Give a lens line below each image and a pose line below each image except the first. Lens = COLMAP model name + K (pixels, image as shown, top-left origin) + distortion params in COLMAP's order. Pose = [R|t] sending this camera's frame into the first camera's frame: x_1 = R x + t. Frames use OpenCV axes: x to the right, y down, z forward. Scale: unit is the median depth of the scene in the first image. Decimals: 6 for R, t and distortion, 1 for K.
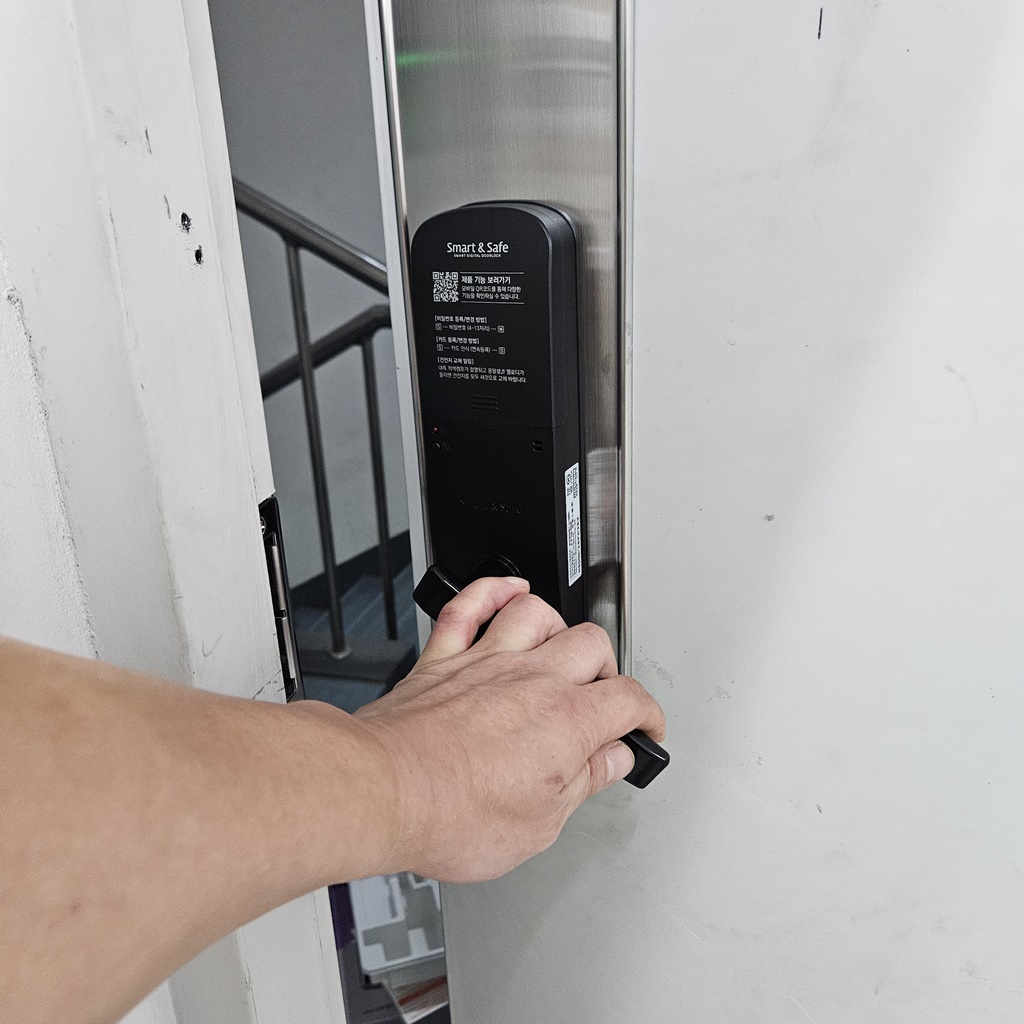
lens RADIAL K [[909.8, 0, 513.0], [0, 909.8, 512.0], [0, 0, 1]] dist [0.029942, -0.025576]
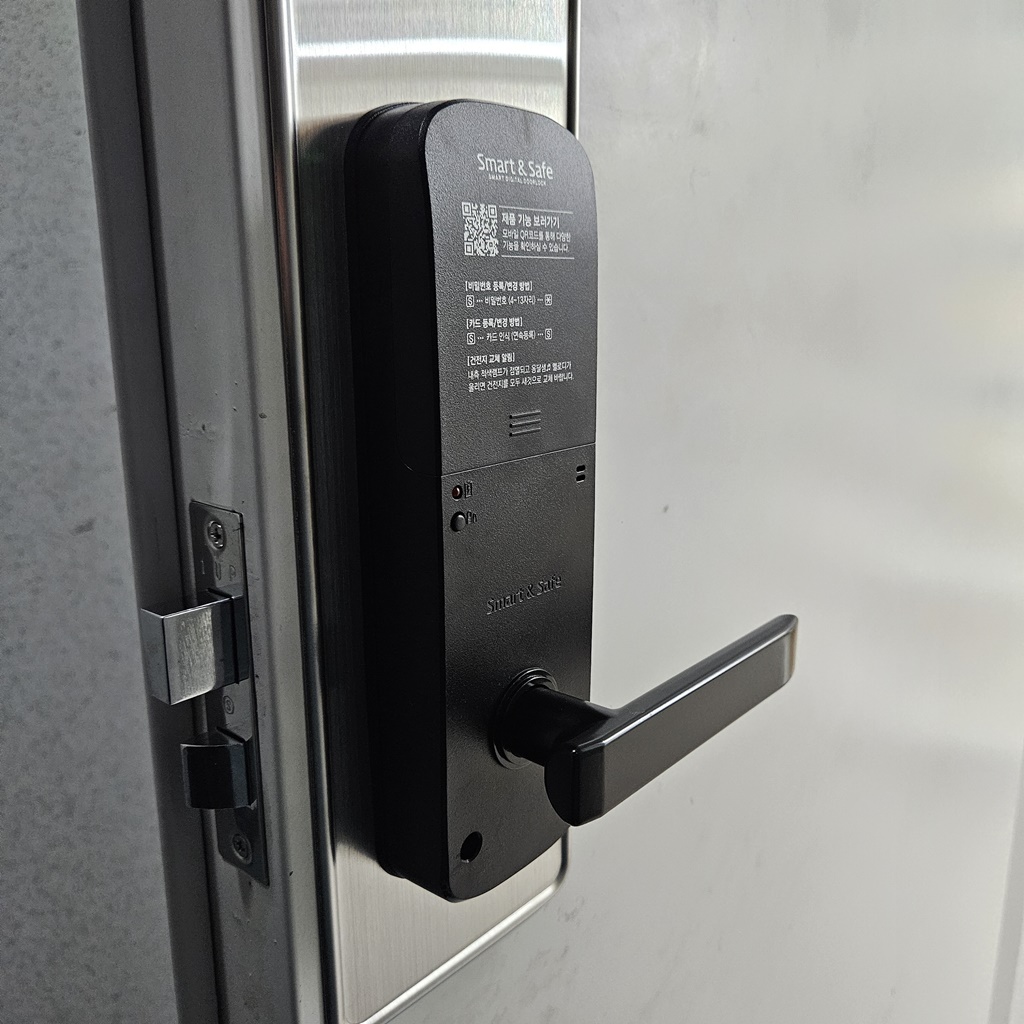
lens RADIAL K [[909.8, 0, 511.7], [0, 909.8, 509.8], [0, 0, 1]] dist [0.029942, -0.025576]
pose [[0.292591, -0.184261, 0.938317, -0.640551], [0.337544, 0.937994, 0.078943, -0.120127], [-0.894681, 0.293625, 0.336645, 0.840741]]
